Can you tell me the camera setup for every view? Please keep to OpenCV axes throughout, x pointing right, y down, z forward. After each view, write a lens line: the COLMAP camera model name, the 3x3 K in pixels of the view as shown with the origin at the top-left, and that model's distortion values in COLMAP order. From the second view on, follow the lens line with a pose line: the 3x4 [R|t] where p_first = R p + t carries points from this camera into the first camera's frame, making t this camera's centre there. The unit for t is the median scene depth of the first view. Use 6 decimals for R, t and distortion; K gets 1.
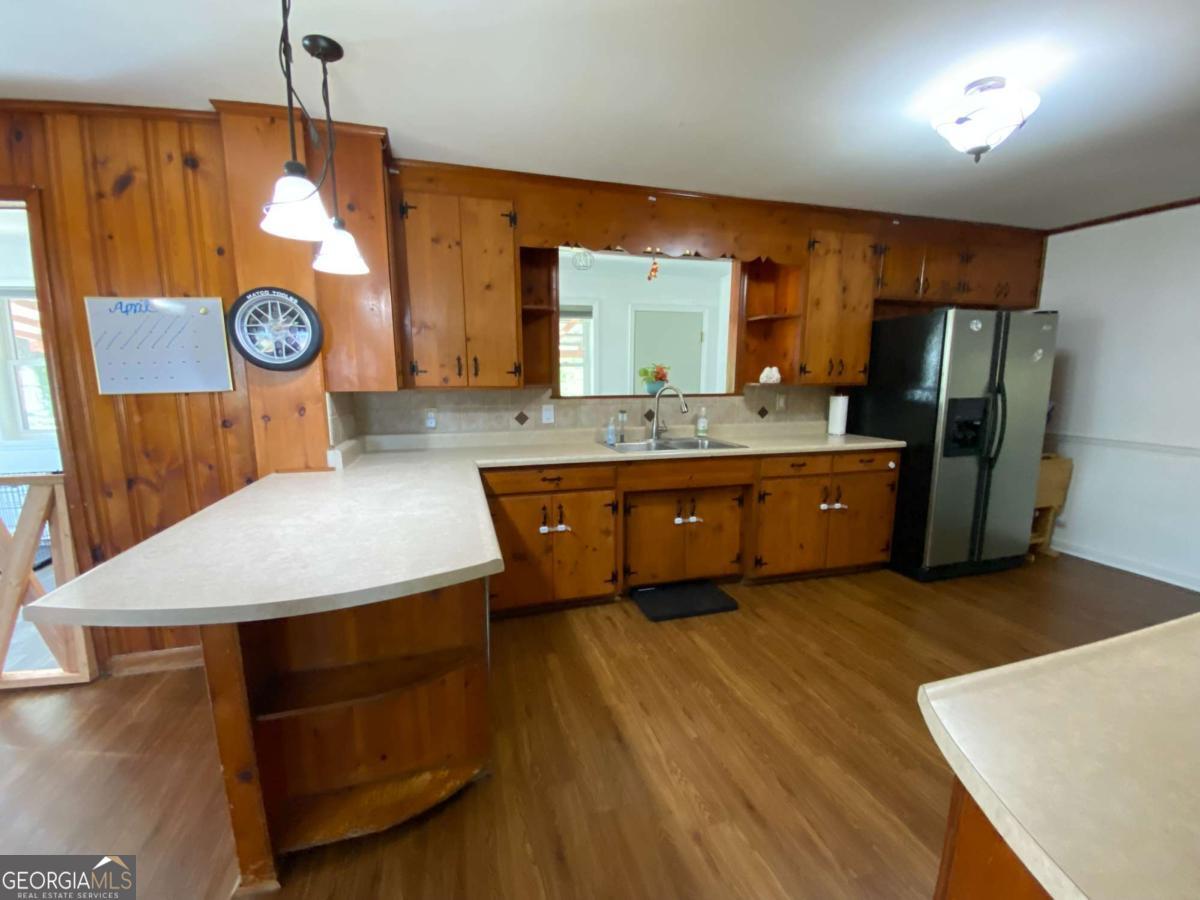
lens RADIAL K [[497.8, 0, 593.2], [0, 497.8, 455.6], [0, 0, 1]] dist [-0.001610, -0.004726]
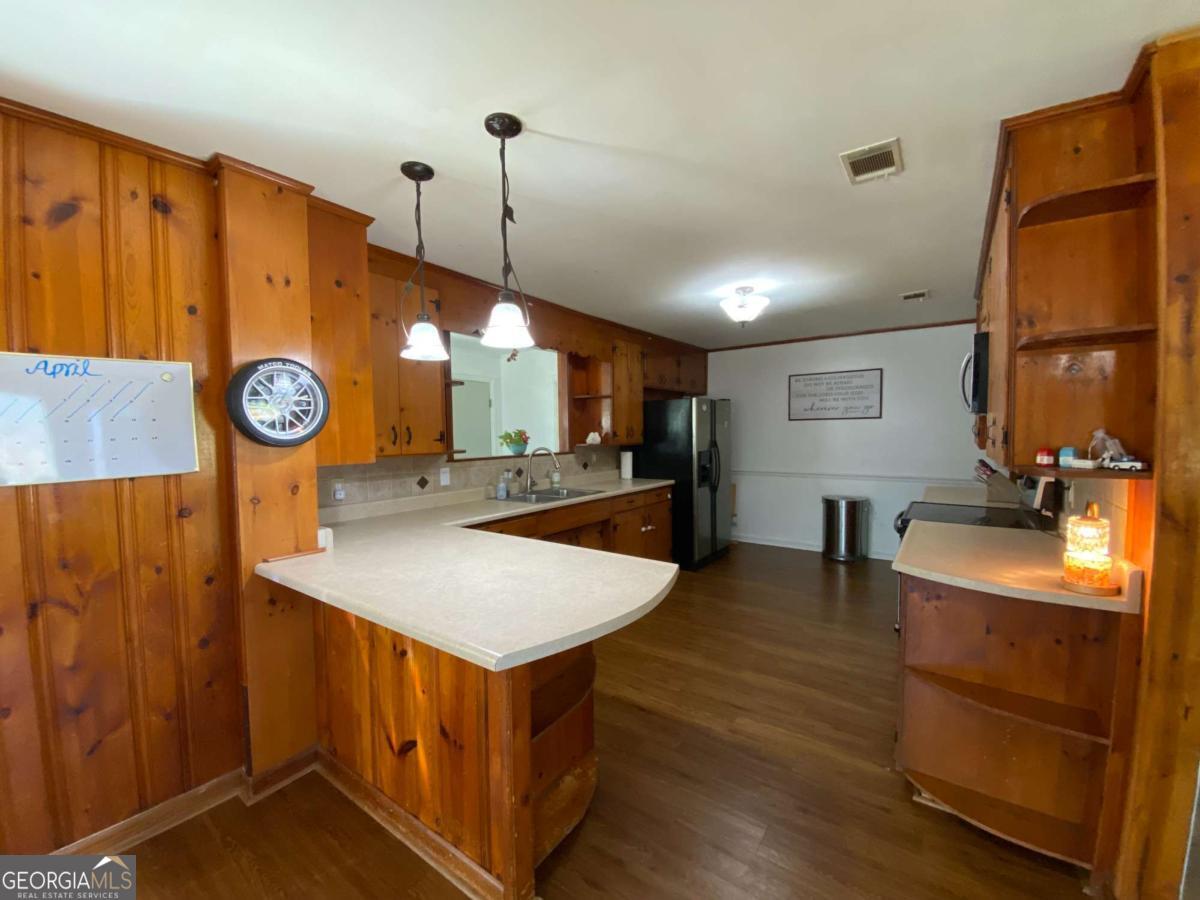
lens RADIAL K [[497.8, 0, 579.9], [0, 497.8, 452.2], [0, 0, 1]] dist [-0.001610, -0.004726]
pose [[0.787958, -0.031944, 0.614900, -0.569434], [0.099693, 0.992095, -0.076211, -0.027711], [-0.607605, 0.121353, 0.784914, -0.036203]]
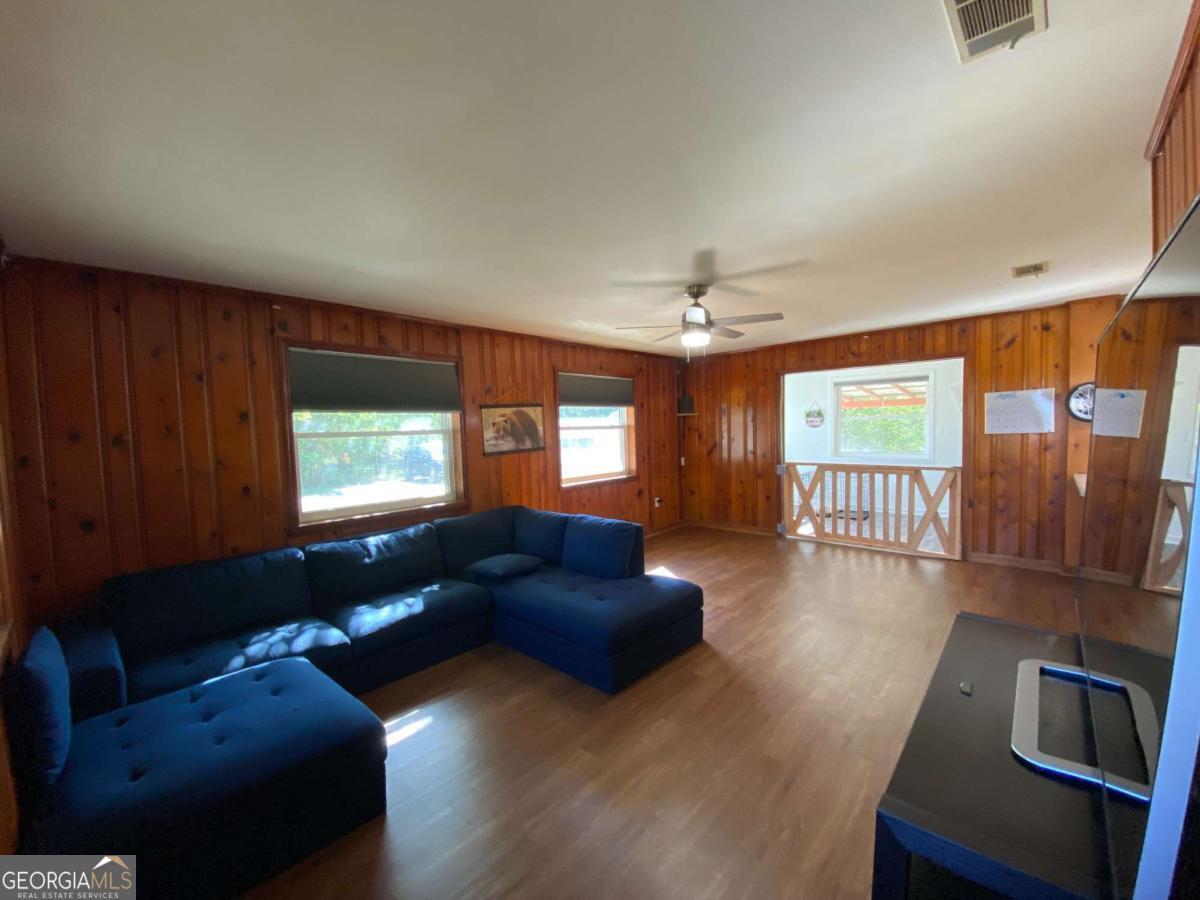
lens RADIAL K [[497.8, 0, 591.4], [0, 497.8, 459.2], [0, 0, 1]] dist [-0.001610, -0.004726]
pose [[0.534887, 0.038138, -0.844063, -0.015904], [-0.109593, 0.993673, -0.024551, 0.184585], [0.837786, 0.105636, 0.535682, -1.296310]]
